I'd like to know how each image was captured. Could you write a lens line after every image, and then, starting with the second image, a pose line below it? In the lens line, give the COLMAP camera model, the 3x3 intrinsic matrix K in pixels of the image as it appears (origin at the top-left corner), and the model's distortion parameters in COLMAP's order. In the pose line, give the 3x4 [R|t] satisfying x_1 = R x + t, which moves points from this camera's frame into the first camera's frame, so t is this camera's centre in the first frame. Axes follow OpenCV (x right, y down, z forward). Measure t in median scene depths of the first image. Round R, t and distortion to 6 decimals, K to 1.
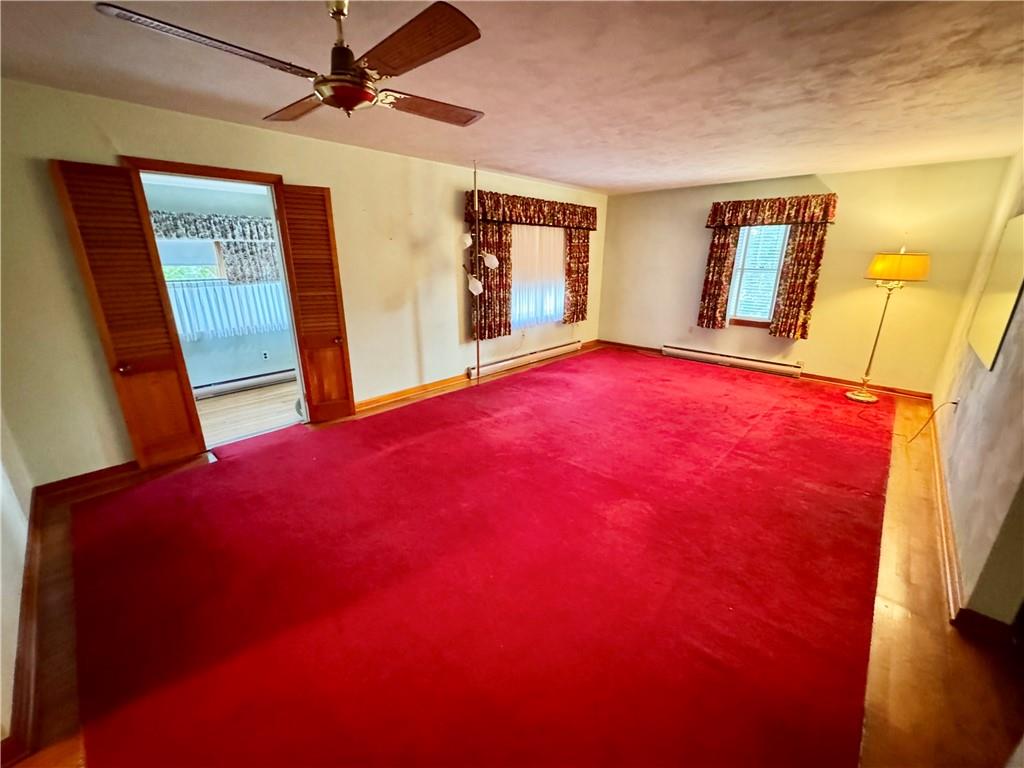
lens RADIAL K [[407.7, 0, 517.3], [0, 407.7, 381.4], [0, 0, 1]] dist [-0.001143, -0.000358]
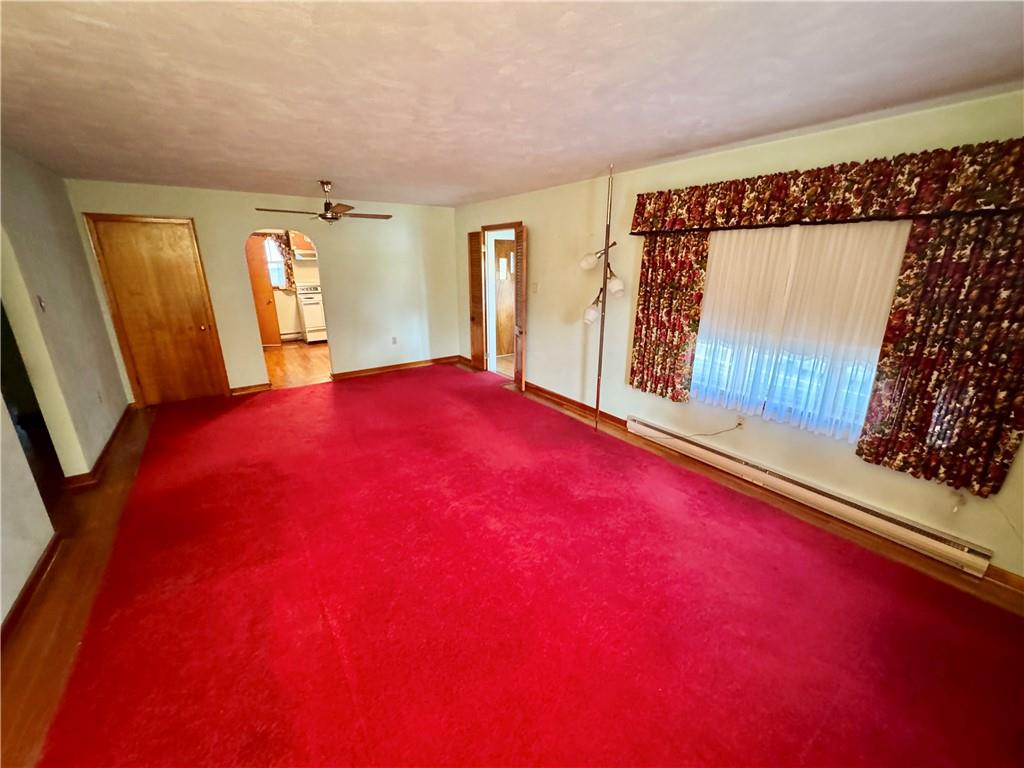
lens RADIAL K [[407.7, 0, 518.1], [0, 407.7, 385.5], [0, 0, 1]] dist [-0.001143, -0.000358]
pose [[-0.189949, 0.283667, -0.939921, 0.679130], [-0.306769, 0.892270, 0.331281, -0.293032], [0.932637, 0.351265, -0.082465, 0.861780]]
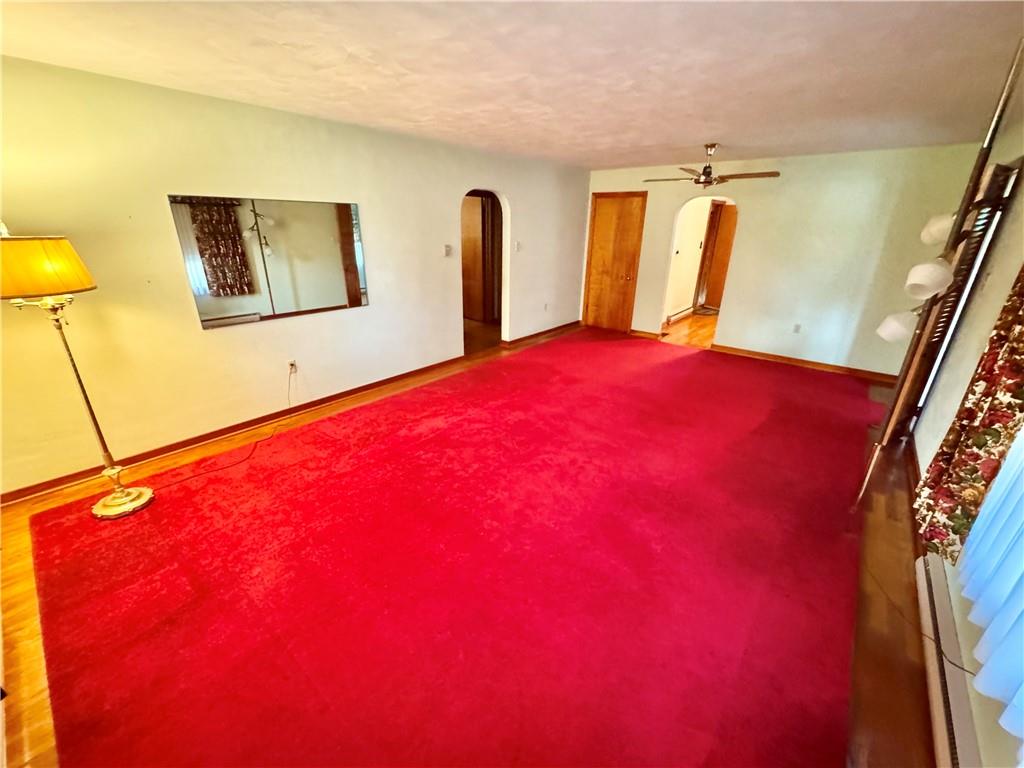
lens RADIAL K [[407.7, 0, 513.0], [0, 407.7, 386.0], [0, 0, 1]] dist [-0.001143, -0.000358]
pose [[-0.997454, 0.000241, -0.071317, 0.319450], [-0.045278, 0.770472, 0.635864, -0.398531], [0.055101, 0.637474, -0.768499, 1.209379]]
